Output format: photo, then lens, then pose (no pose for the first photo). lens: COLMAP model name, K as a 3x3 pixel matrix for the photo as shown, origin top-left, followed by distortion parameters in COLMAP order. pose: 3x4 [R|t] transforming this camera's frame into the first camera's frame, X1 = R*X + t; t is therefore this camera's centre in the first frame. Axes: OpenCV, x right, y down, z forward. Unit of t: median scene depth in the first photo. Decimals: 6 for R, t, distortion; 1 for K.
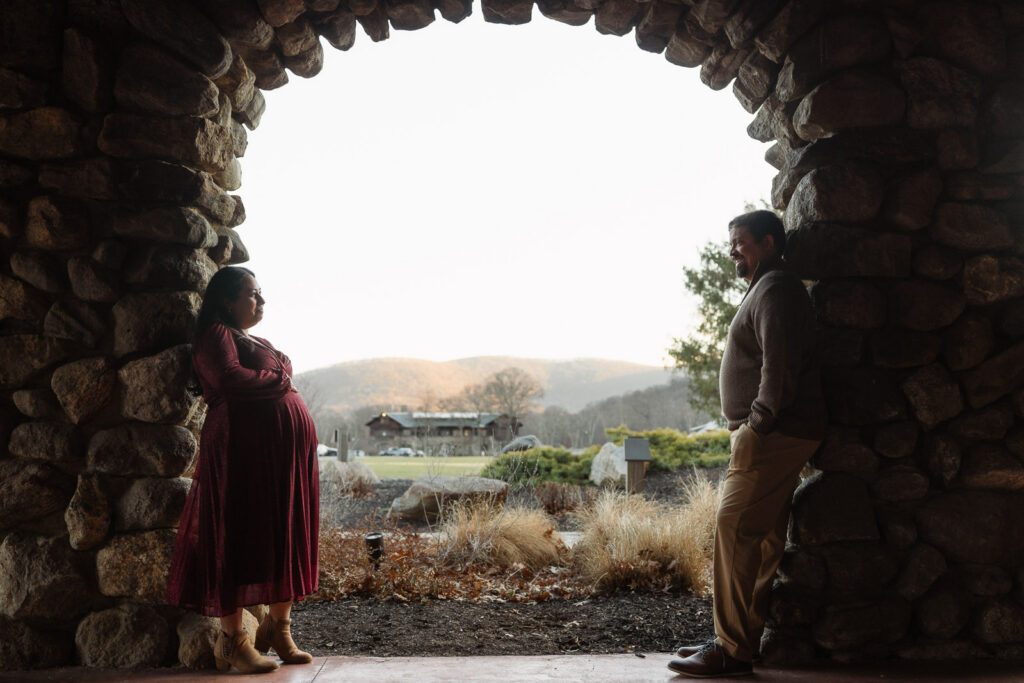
lens RADIAL K [[896.8, 0, 511.9], [0, 896.8, 341.3], [0, 0, 1]] dist [-0.005238, -0.002678]
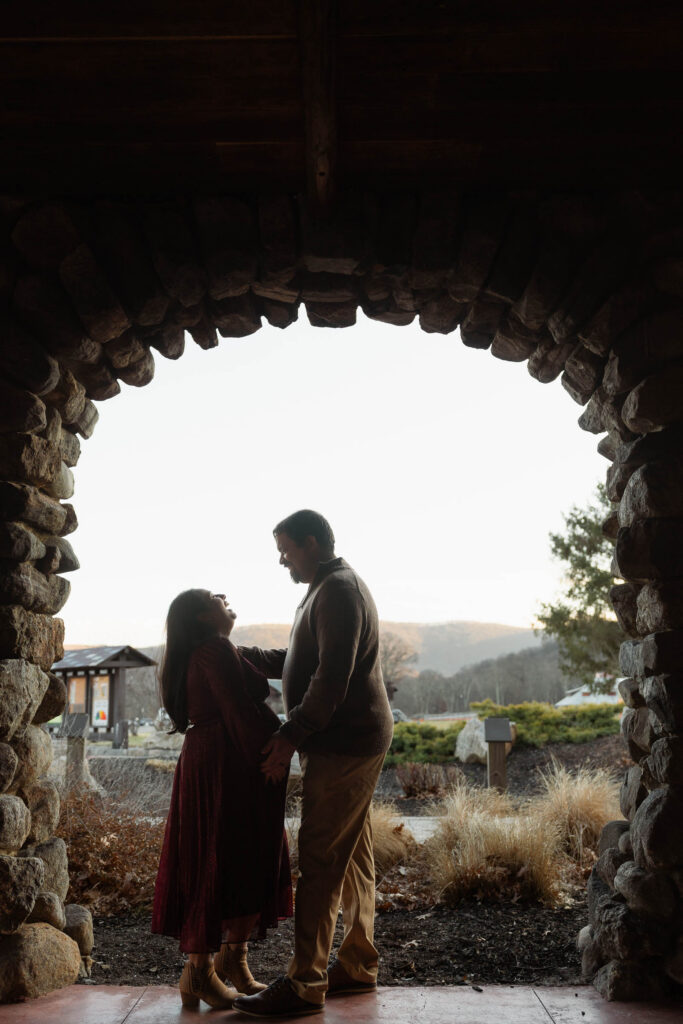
lens RADIAL K [[855.2, 0, 341.6], [0, 855.2, 512.1], [0, 0, 1]] dist [-0.012876, -0.002352]
pose [[0.997029, -0.025594, -0.072656, 0.070785], [0.018974, 0.995725, -0.090395, -0.058638], [0.074659, 0.088748, 0.993252, 0.058631]]
